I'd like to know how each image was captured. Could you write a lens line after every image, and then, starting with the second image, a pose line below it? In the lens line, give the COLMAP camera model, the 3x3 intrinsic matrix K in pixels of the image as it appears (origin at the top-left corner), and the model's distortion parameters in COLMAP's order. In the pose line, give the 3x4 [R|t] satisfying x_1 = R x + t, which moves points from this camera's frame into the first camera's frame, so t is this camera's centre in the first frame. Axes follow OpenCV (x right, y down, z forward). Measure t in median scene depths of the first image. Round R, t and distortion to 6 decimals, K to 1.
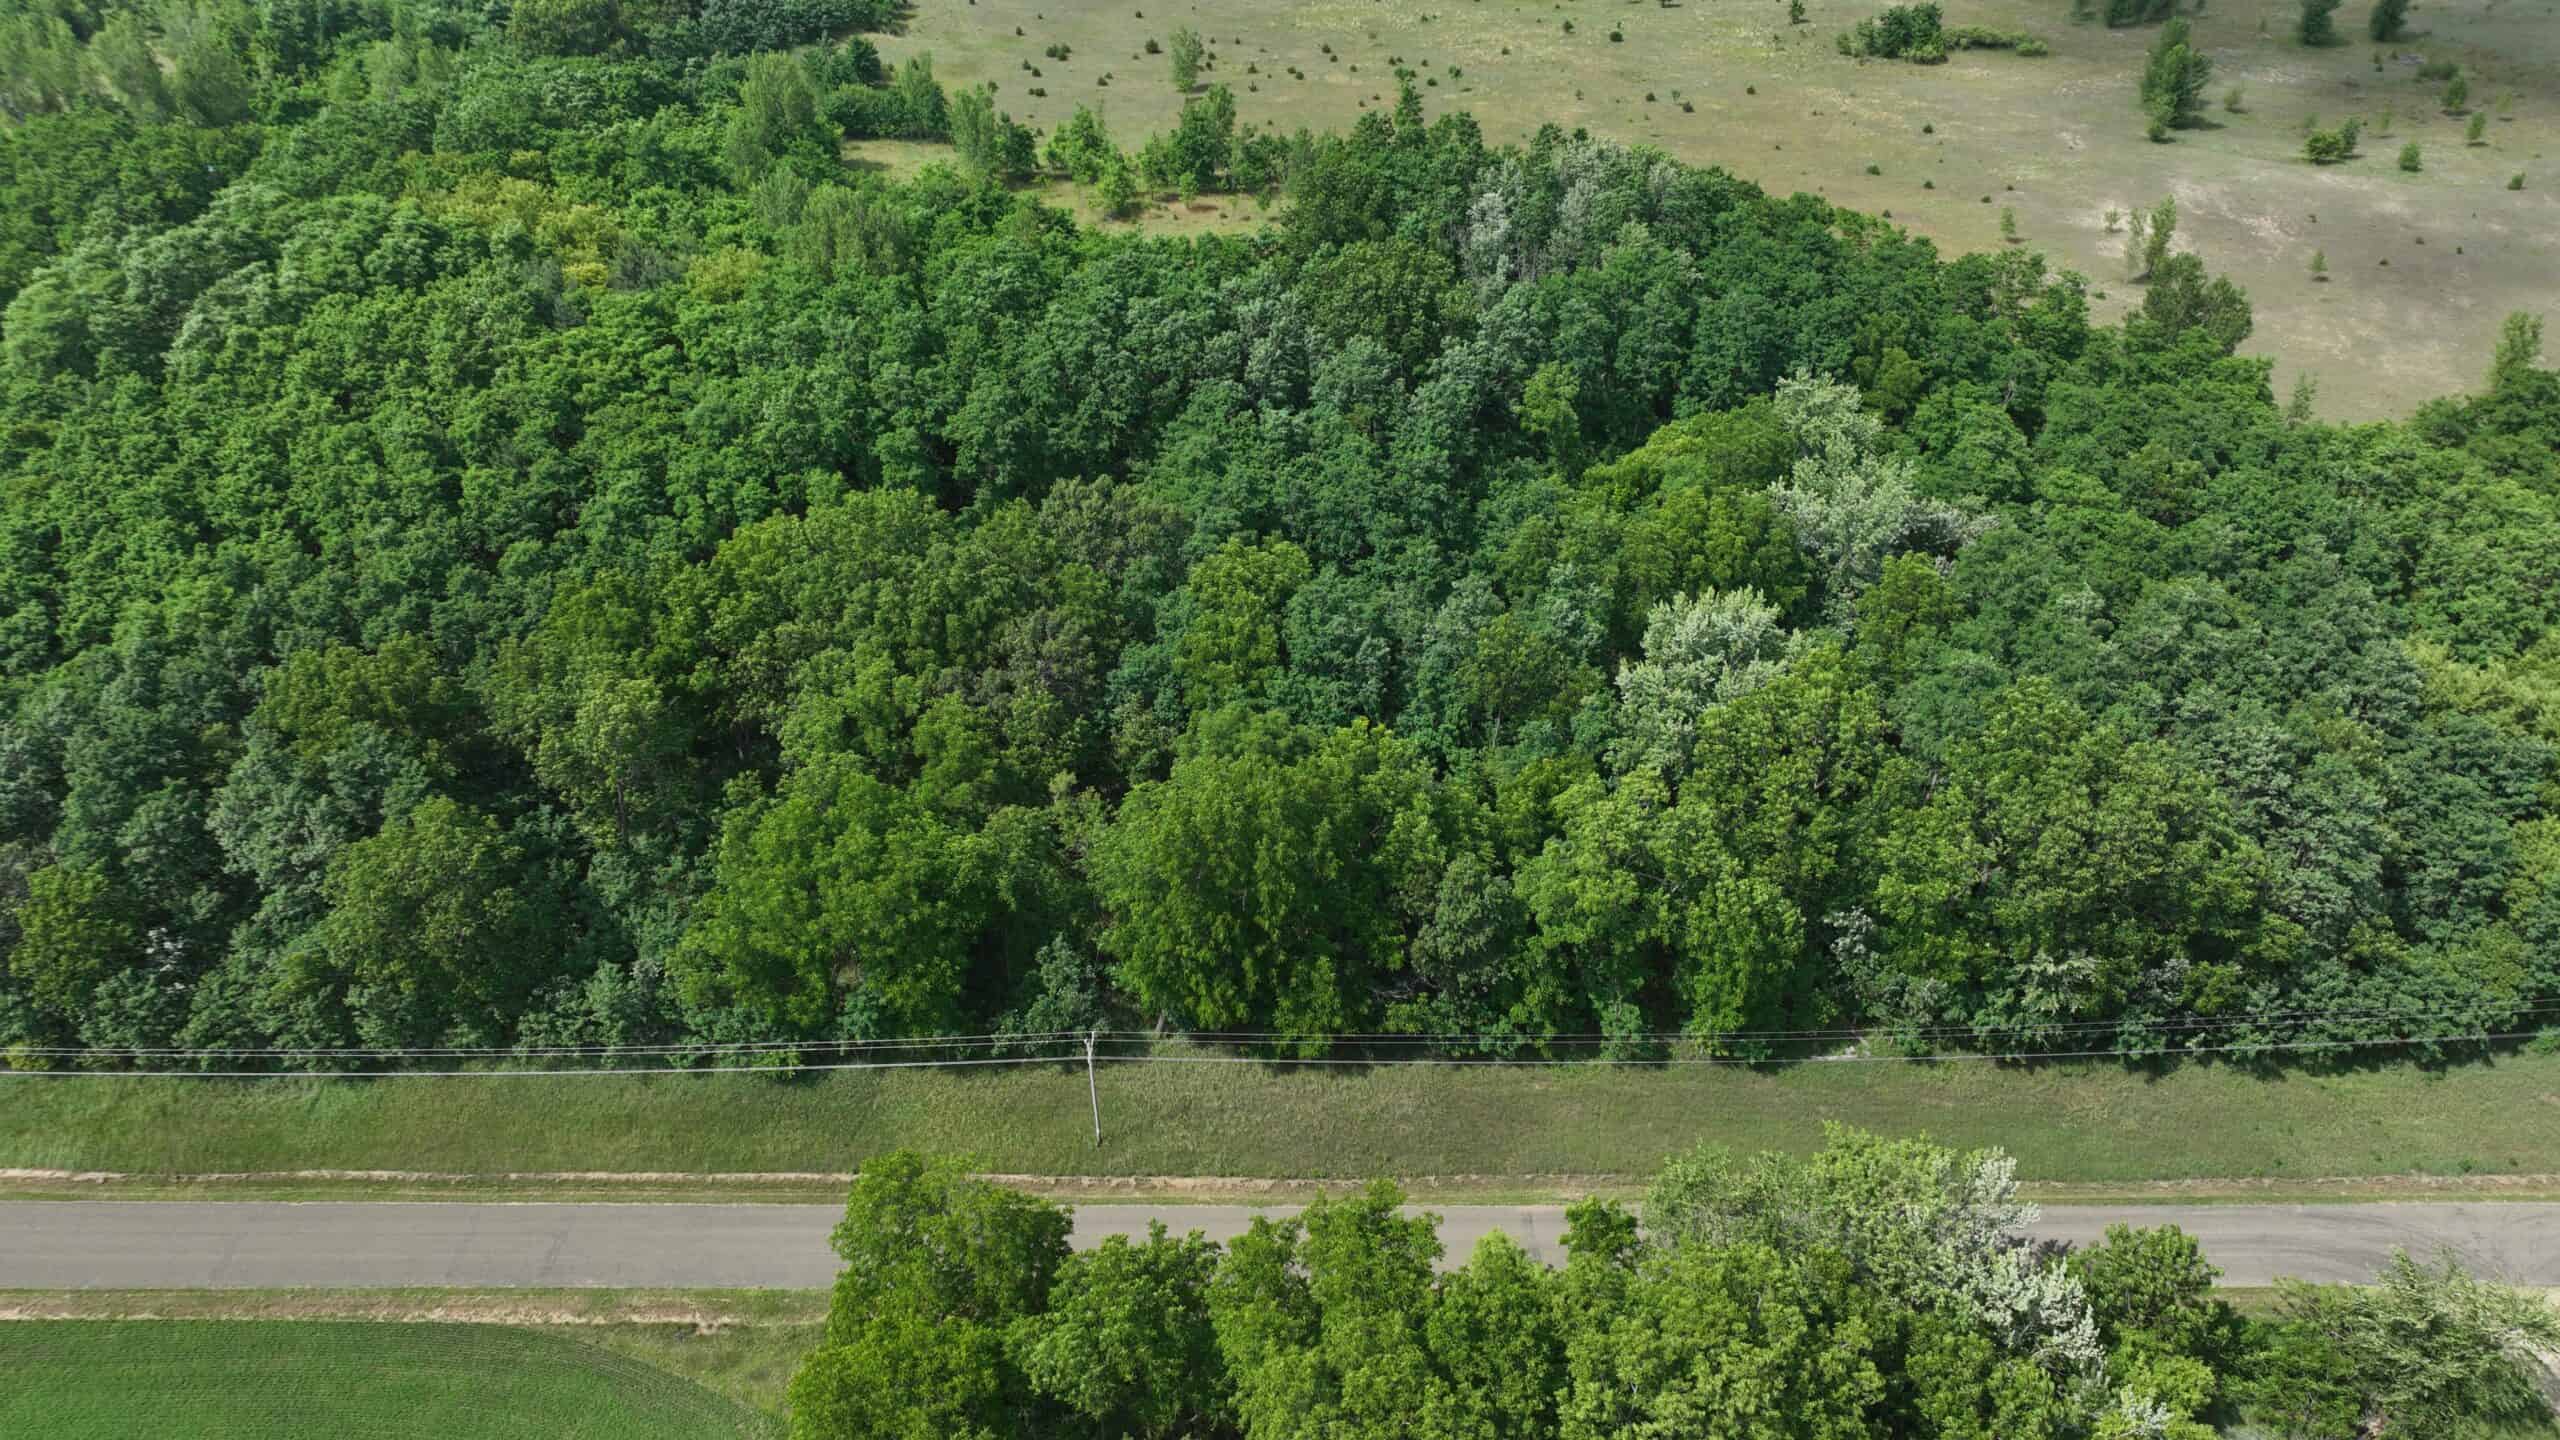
lens RADIAL K [[1793.8, 0, 1268.8], [0, 1793.8, 713.1], [0, 0, 1]] dist [0.000466, 0.008866]
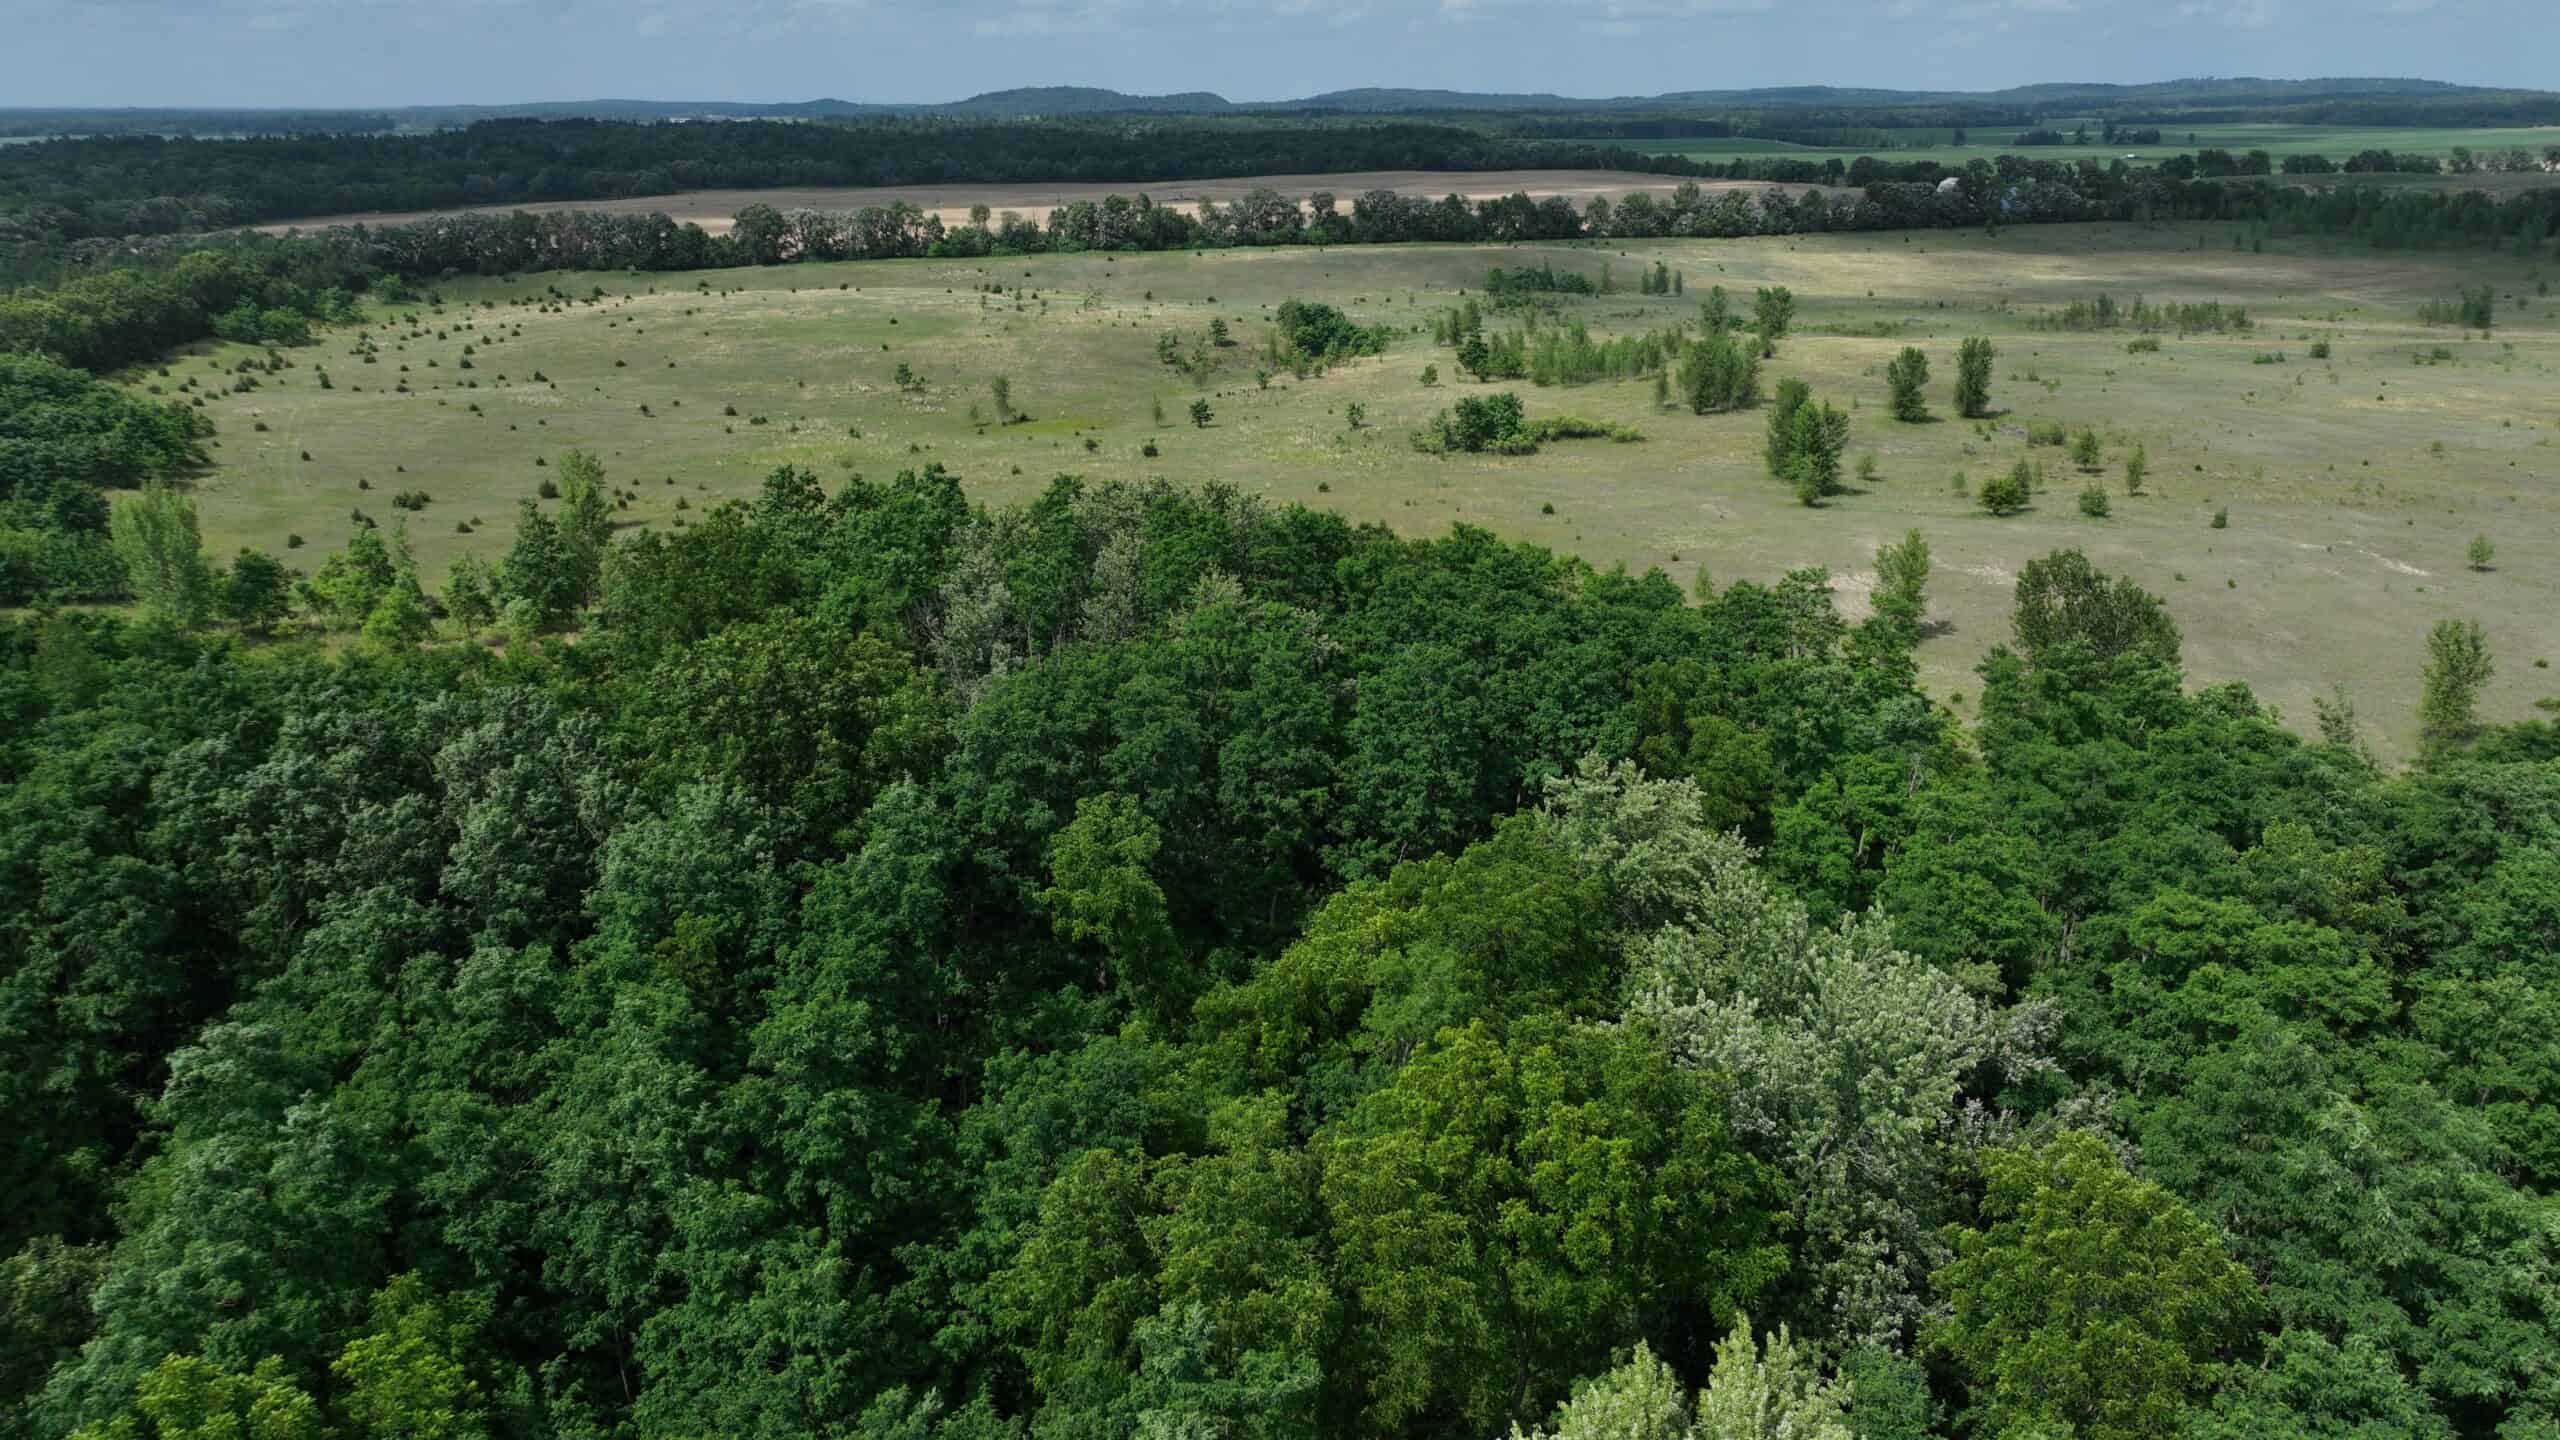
lens RADIAL K [[1793.8, 0, 1268.8], [0, 1793.8, 713.1], [0, 0, 1]] dist [0.000466, 0.008866]
pose [[0.968577, -0.079740, 0.235586, 0.082836], [0.142517, 0.954224, -0.262957, -0.074851], [-0.203833, 0.288269, 0.935603, 0.489420]]
